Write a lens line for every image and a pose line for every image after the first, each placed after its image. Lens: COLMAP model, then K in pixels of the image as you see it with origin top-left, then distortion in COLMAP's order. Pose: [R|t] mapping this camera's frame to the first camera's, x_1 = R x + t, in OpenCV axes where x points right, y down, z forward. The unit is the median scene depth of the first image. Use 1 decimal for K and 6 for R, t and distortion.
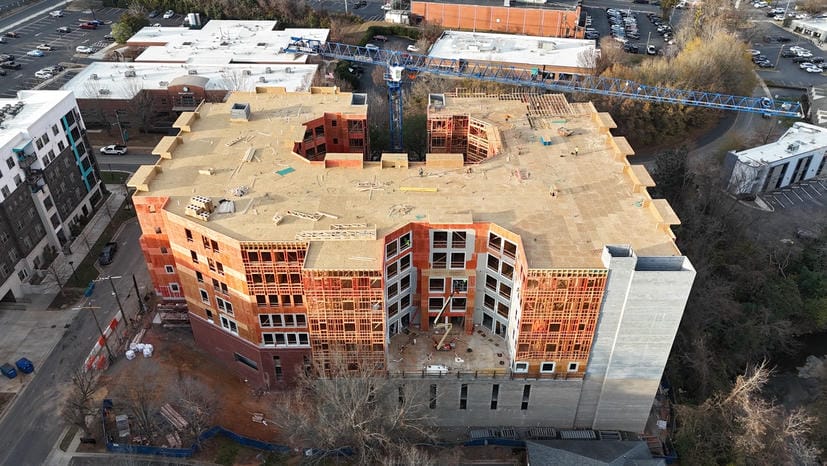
lens RADIAL K [[603.4, 0, 413.5], [0, 603.4, 233.0], [0, 0, 1]] dist [0.057848, -0.048924]
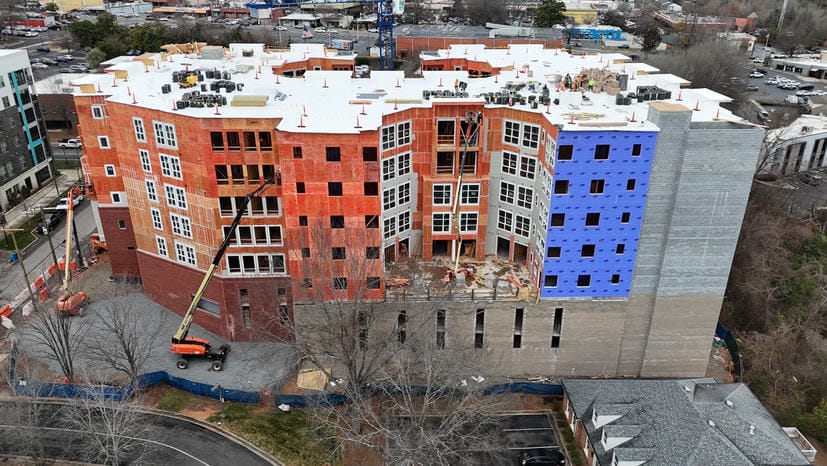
lens RADIAL K [[605.7, 0, 413.5], [0, 605.7, 233.0], [0, 0, 1]] dist [0.056270, -0.050615]
pose [[0.999383, -0.013361, 0.032493, -0.021707], [0.018858, 0.984342, -0.175257, 0.218594], [-0.029642, 0.175761, 0.983986, 0.150803]]
